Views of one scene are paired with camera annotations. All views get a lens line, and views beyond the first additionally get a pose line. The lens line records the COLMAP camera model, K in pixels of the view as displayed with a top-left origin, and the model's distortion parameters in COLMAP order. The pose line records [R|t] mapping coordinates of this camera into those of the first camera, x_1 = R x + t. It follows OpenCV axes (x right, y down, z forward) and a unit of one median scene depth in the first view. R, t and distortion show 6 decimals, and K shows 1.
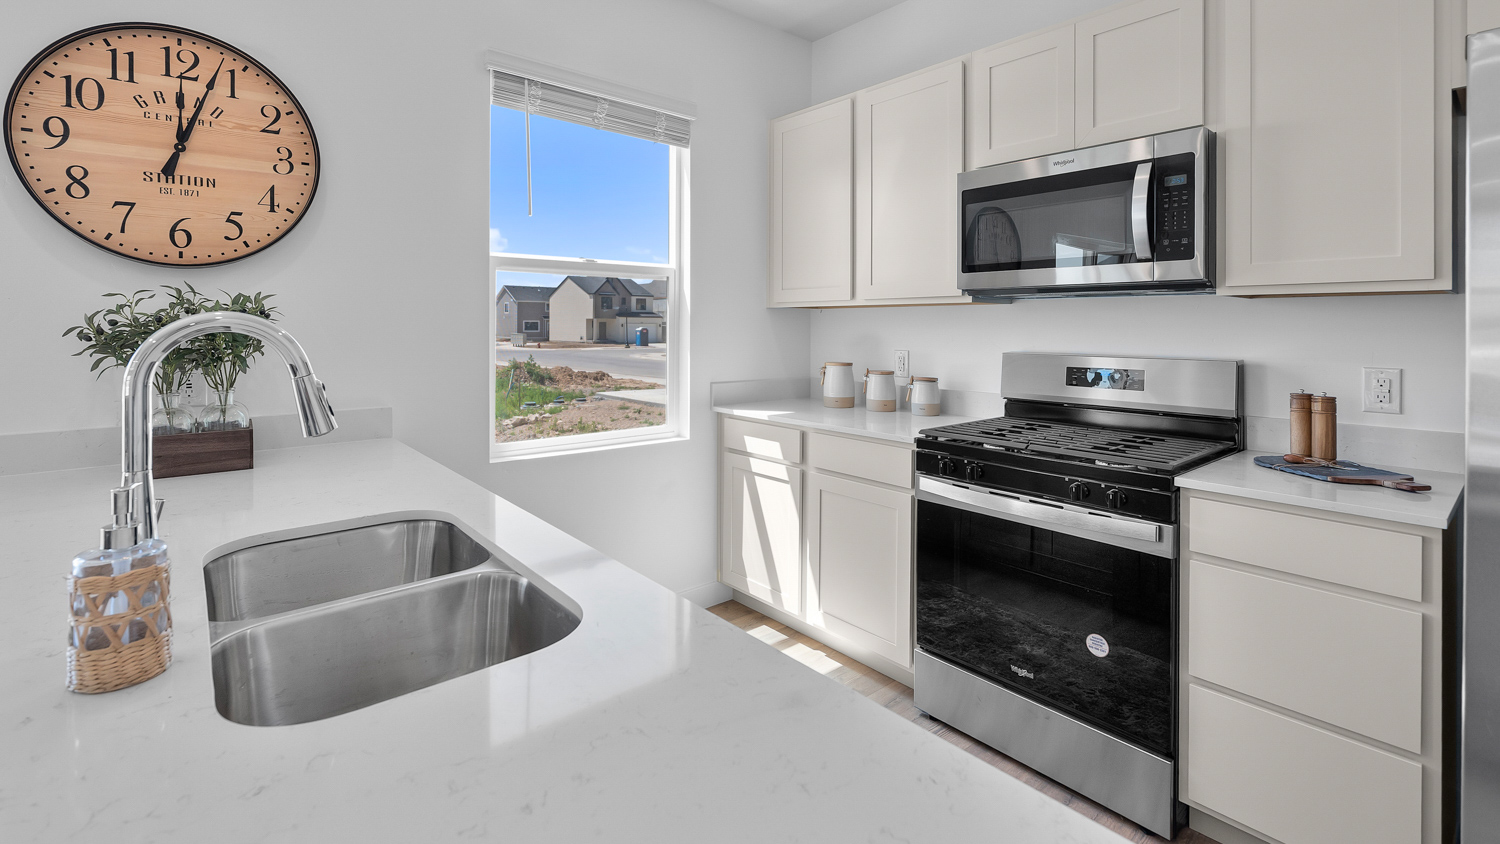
lens RADIAL K [[669.1, 0, 748.8], [0, 669.1, 326.9], [0, 0, 1]] dist [-0.000905, 0.000037]
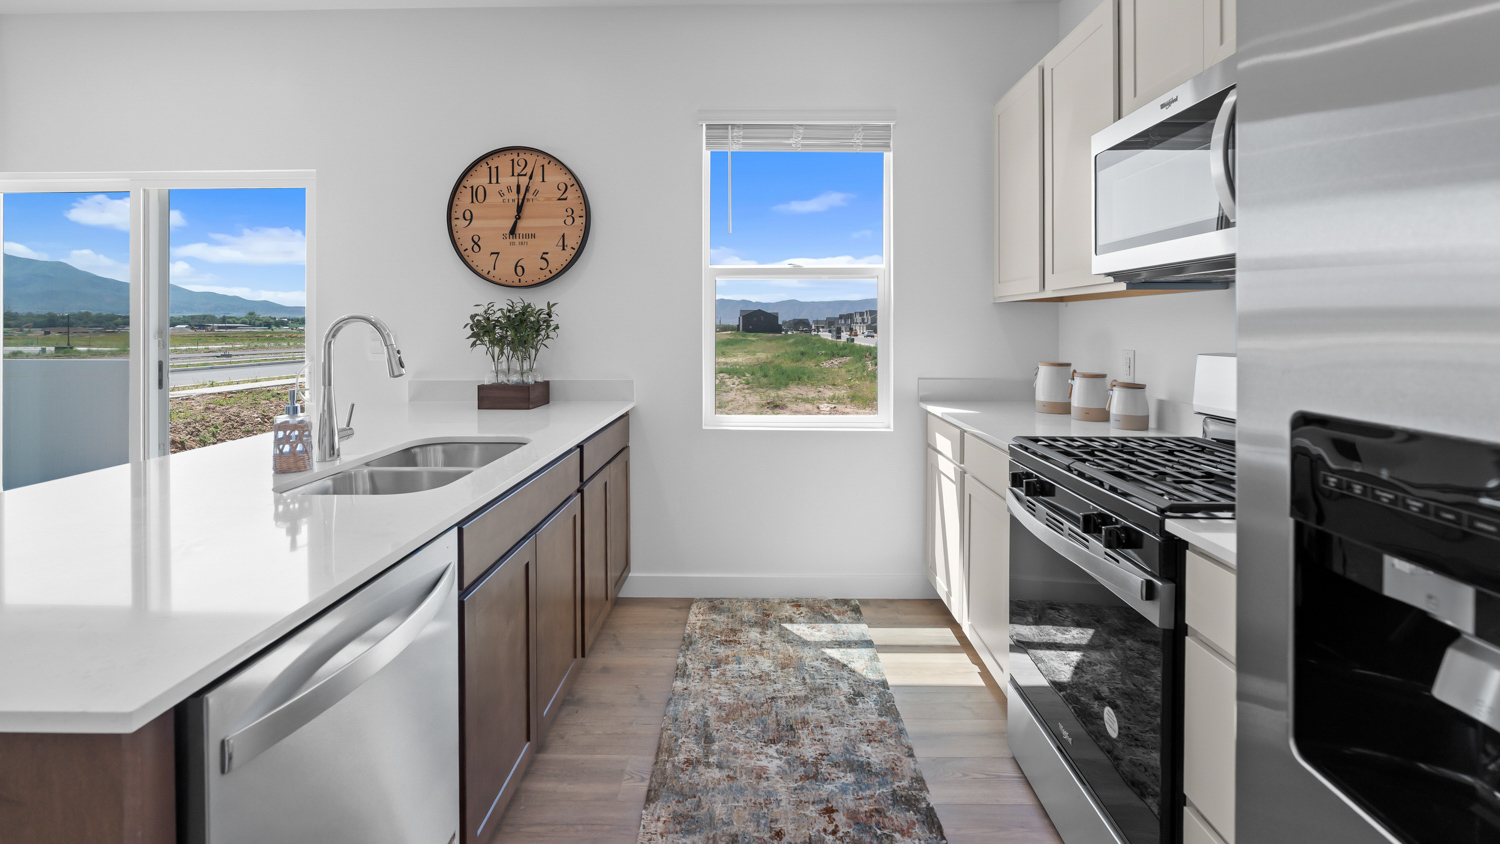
lens RADIAL K [[660.3, 0, 747.5], [0, 660.3, 332.8], [0, 0, 1]] dist [-0.002002, 0.000403]
pose [[0.751993, 0.003462, -0.659162, 0.660284], [0.000392, 0.999984, 0.005700, 0.014158], [0.659171, -0.004545, 0.751979, 0.122057]]
